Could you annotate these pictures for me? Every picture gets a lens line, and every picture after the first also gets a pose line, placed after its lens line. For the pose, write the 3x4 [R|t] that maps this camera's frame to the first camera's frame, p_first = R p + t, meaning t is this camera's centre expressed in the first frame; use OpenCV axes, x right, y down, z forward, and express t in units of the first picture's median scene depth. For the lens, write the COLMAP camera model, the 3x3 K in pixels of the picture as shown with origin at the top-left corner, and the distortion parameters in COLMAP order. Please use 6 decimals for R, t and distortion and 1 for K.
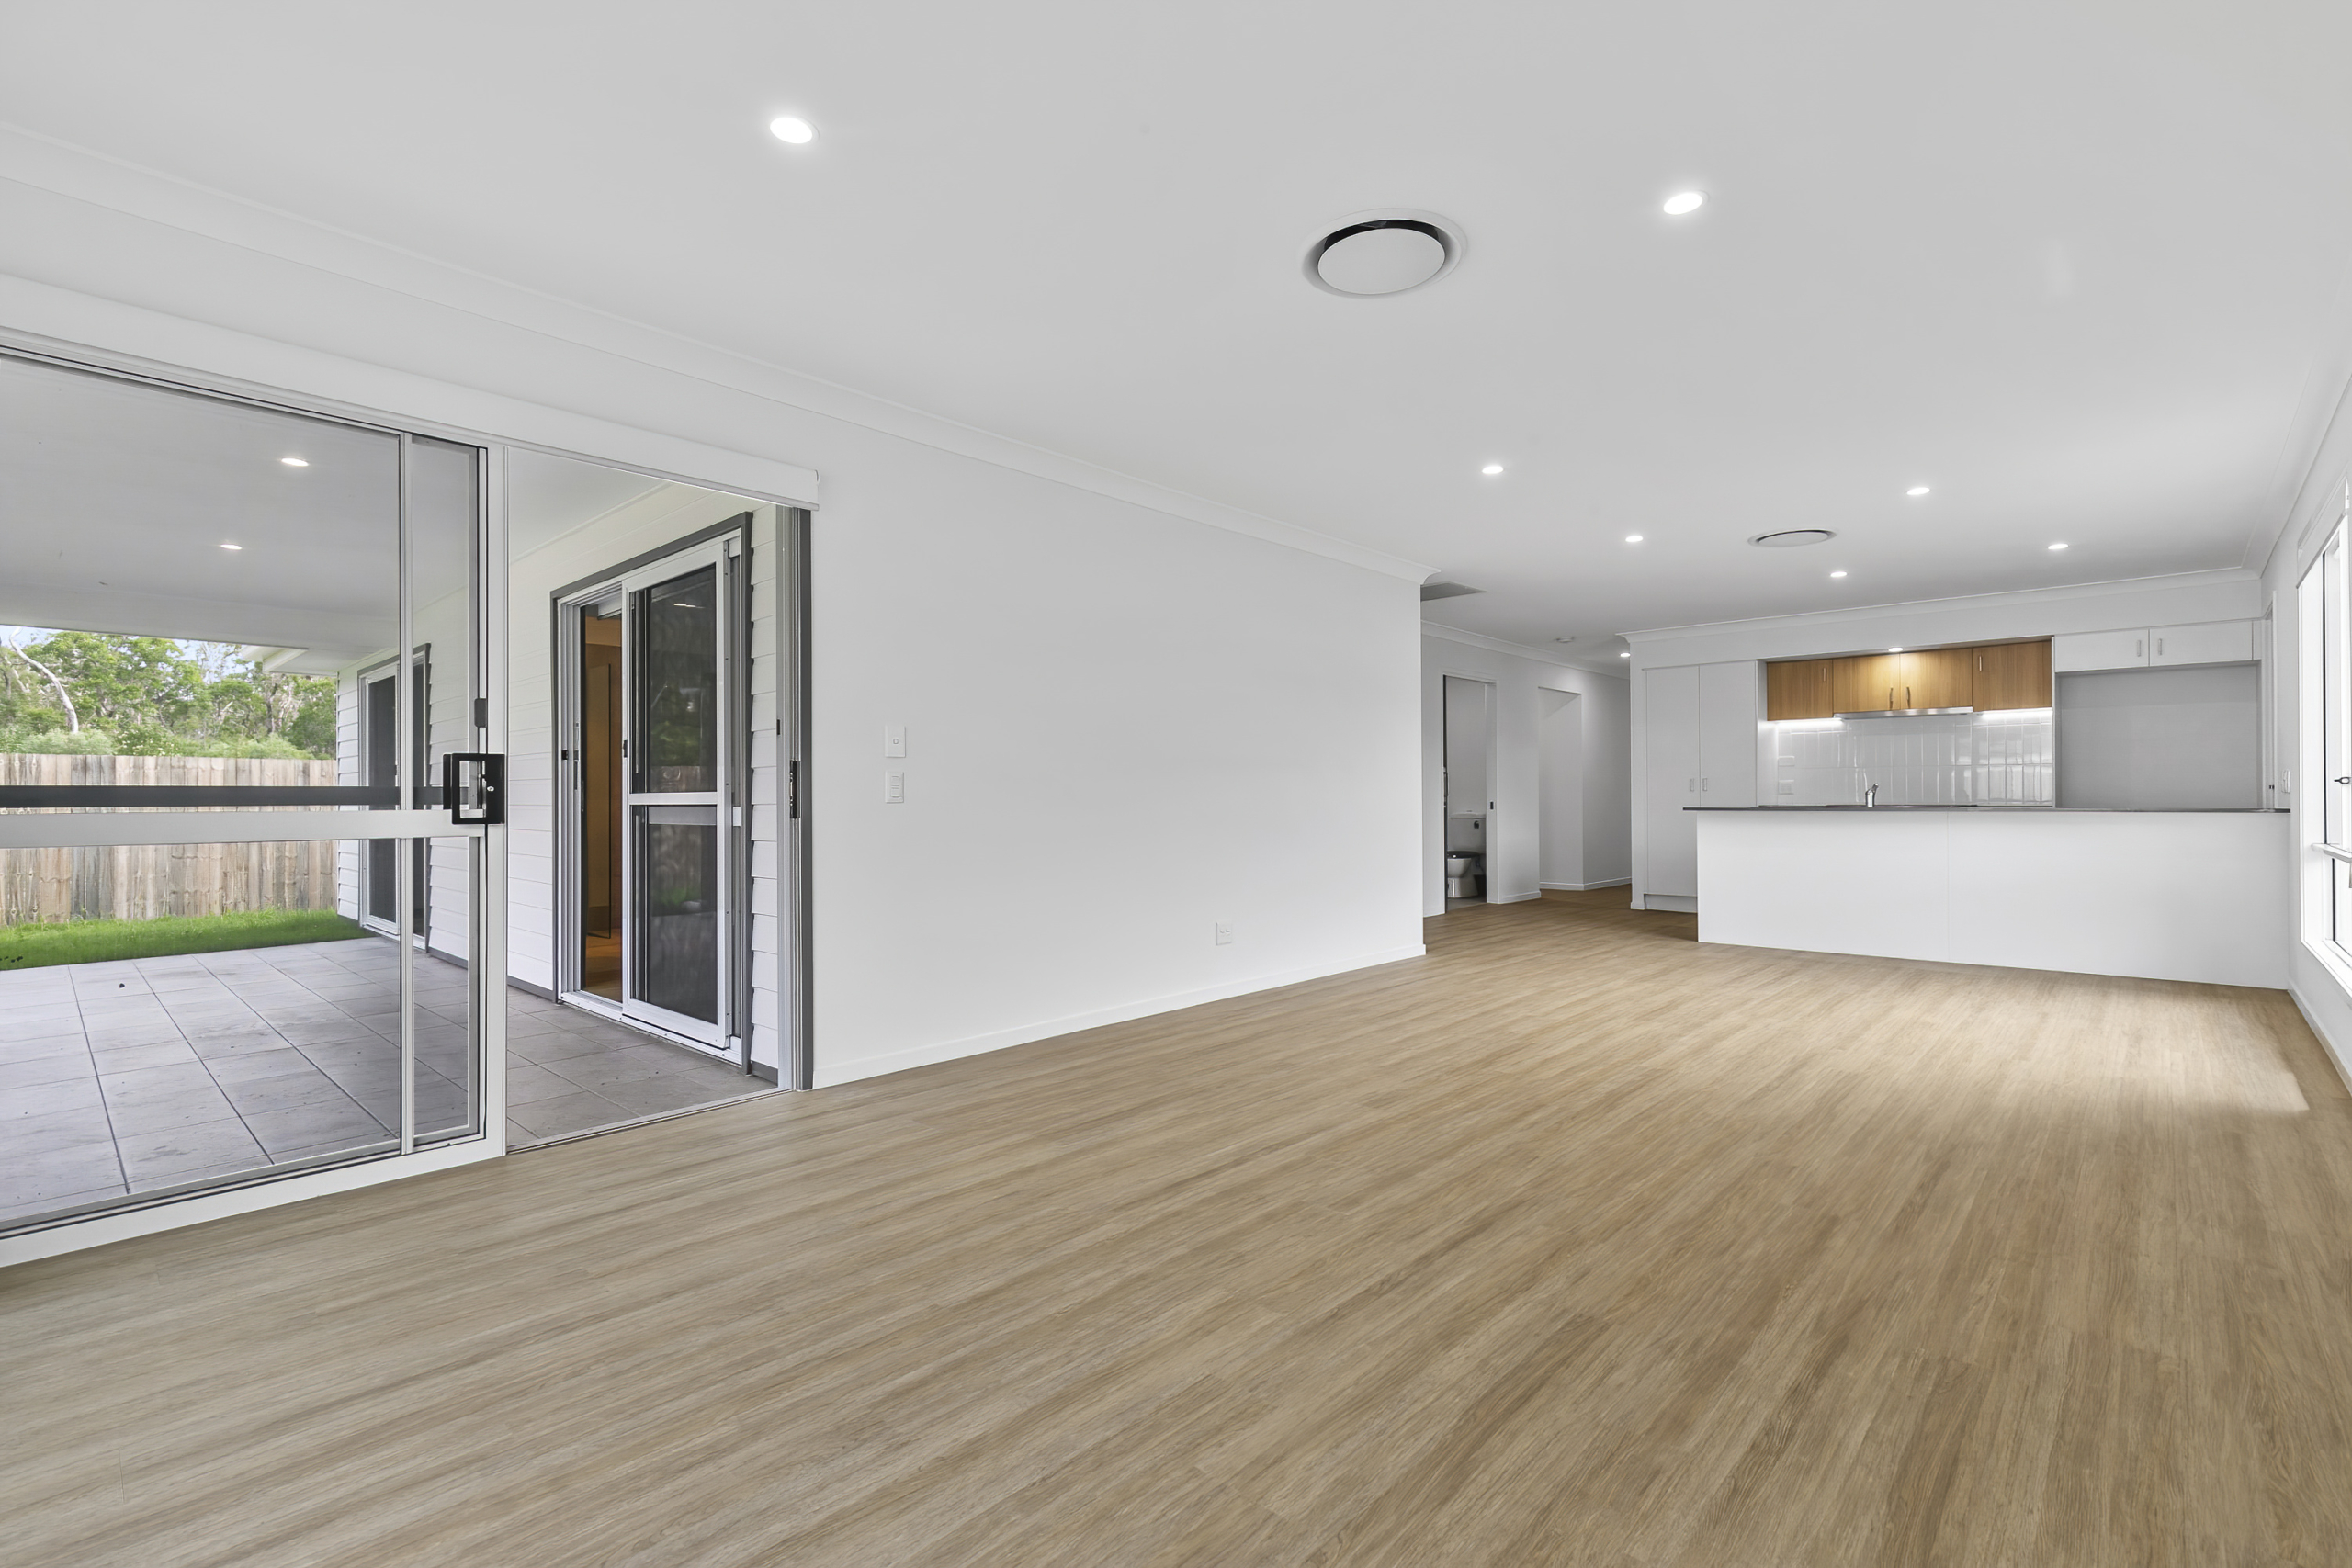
lens RADIAL K [[1075.5, 0, 1174.8], [0, 1075.5, 792.0], [0, 0, 1]] dist [0.001904, 0.000110]
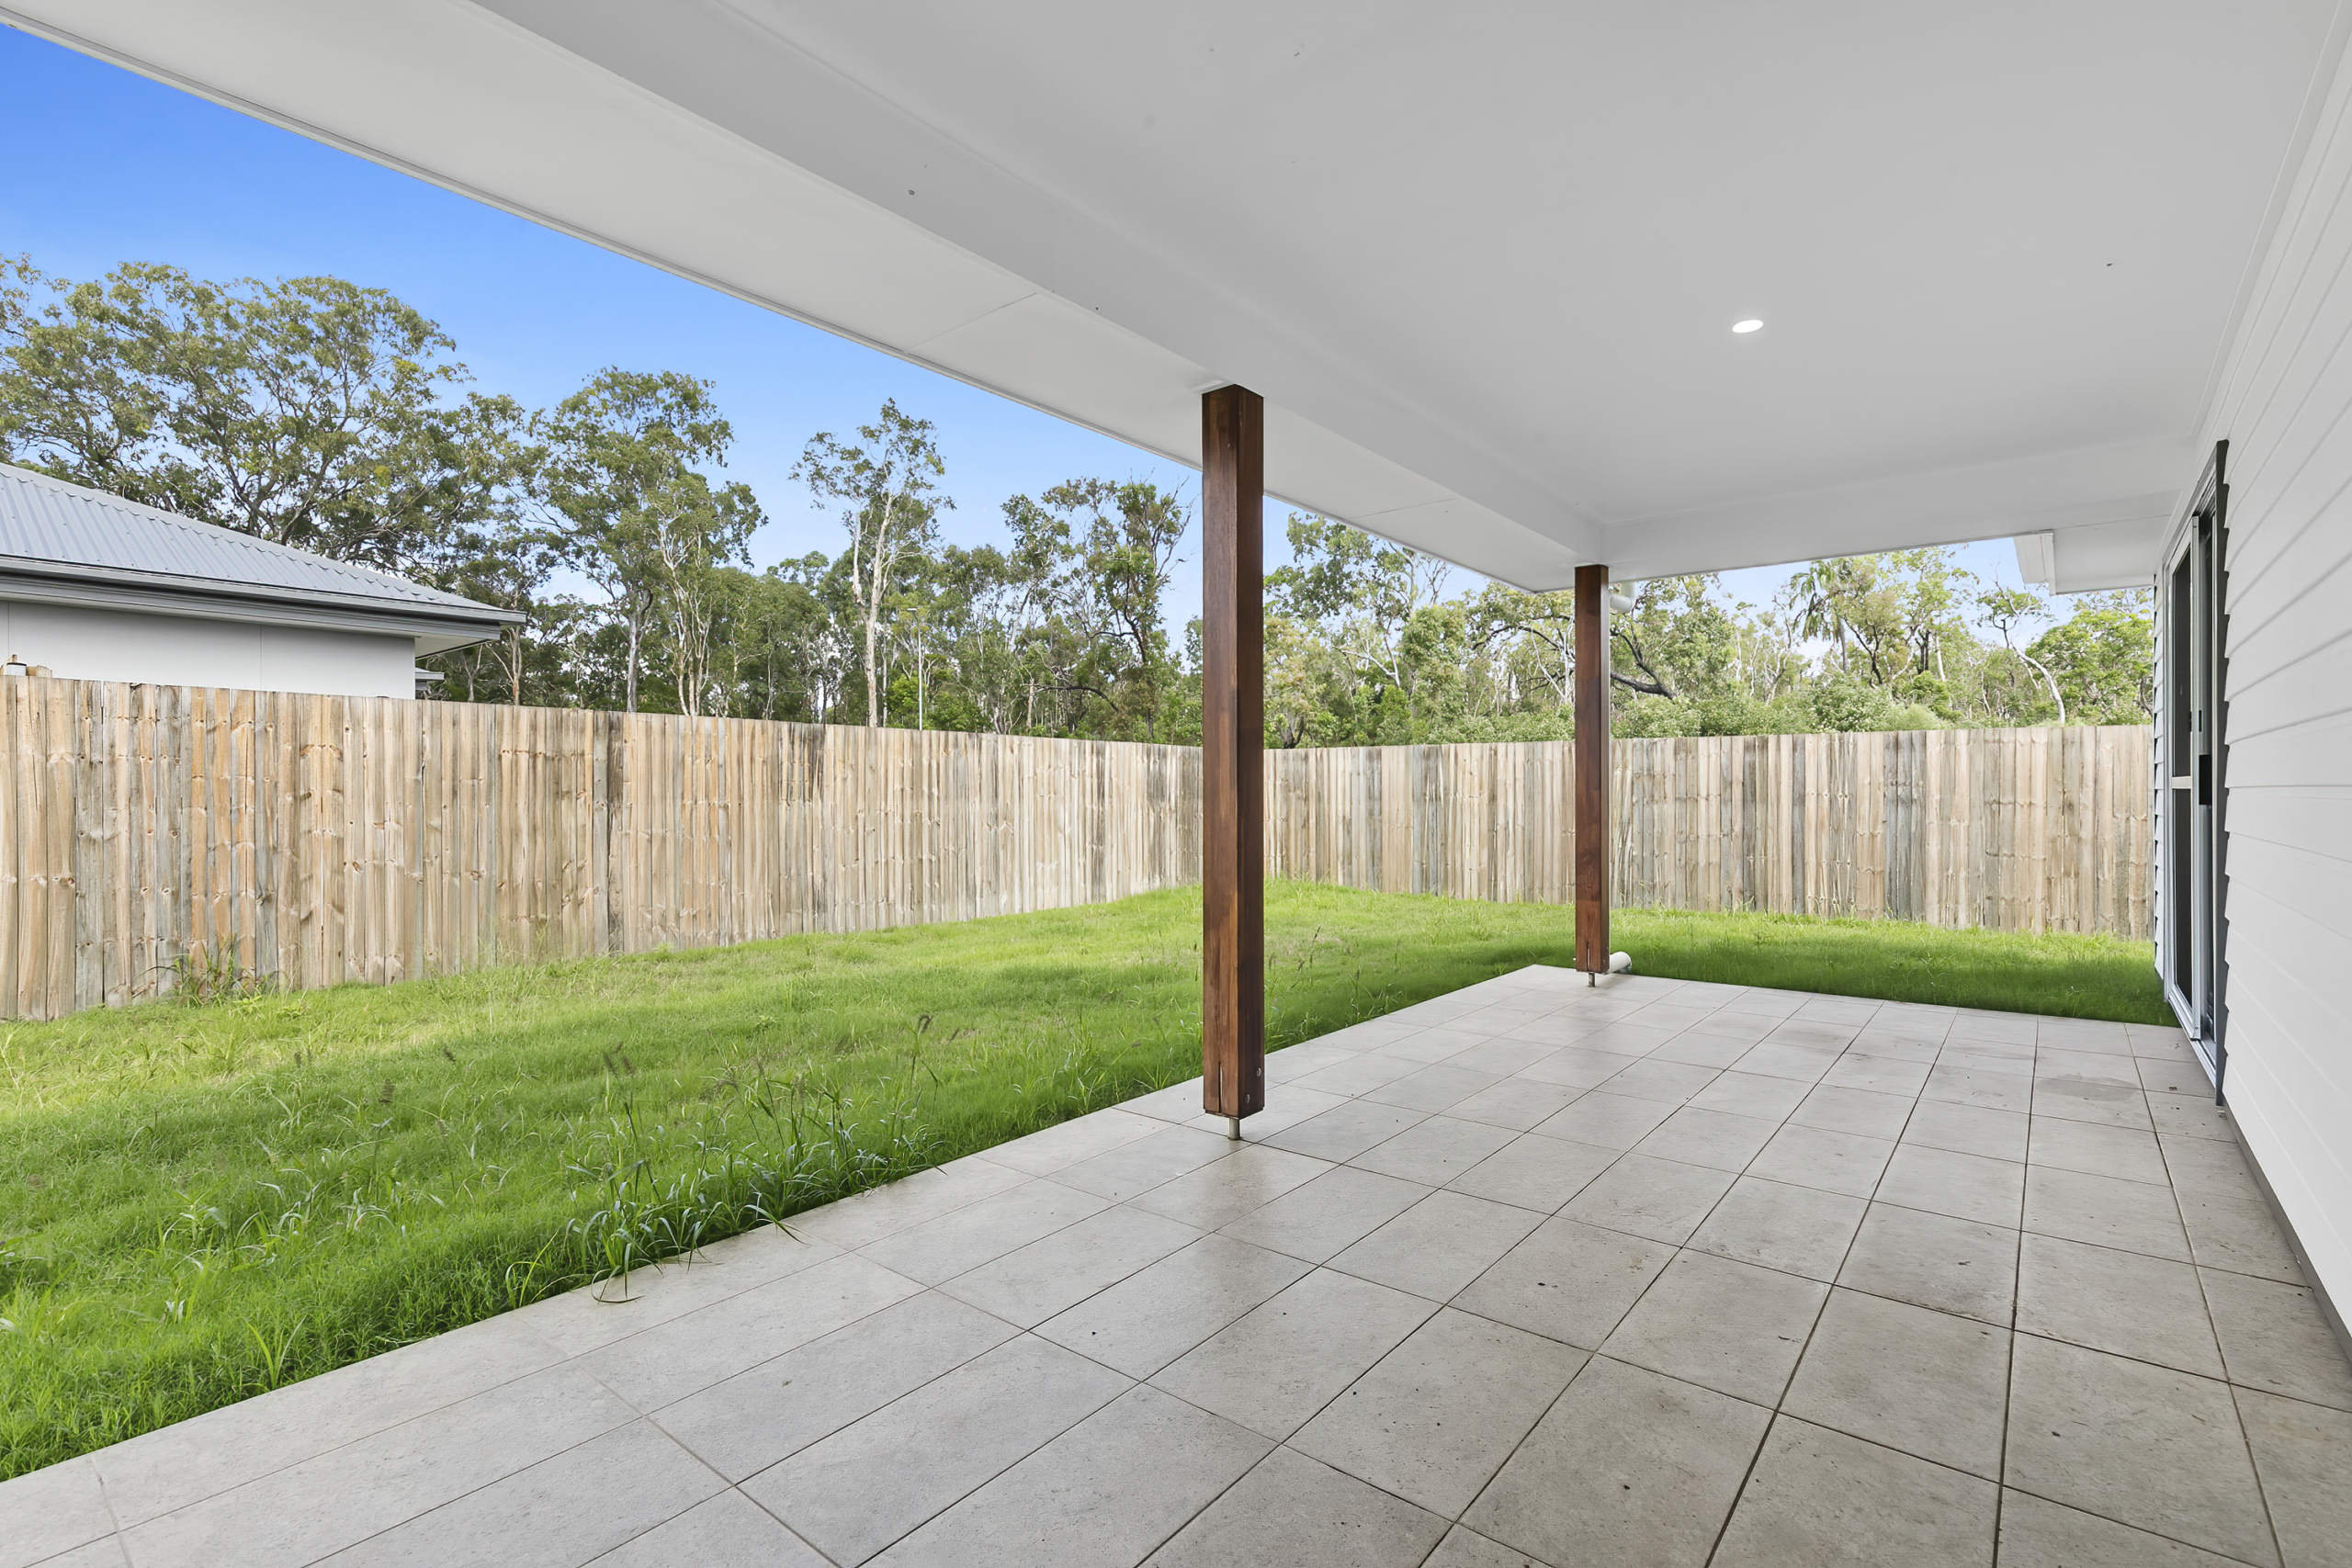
lens RADIAL K [[1075.5, 0, 1173.8], [0, 1075.5, 790.1], [0, 0, 1]] dist [0.001904, 0.000110]
pose [[0.061098, 0.003453, -0.998126, -0.164999], [0.004791, 0.999981, 0.003752, 0.007348], [0.998120, -0.005011, 0.061081, 0.341168]]
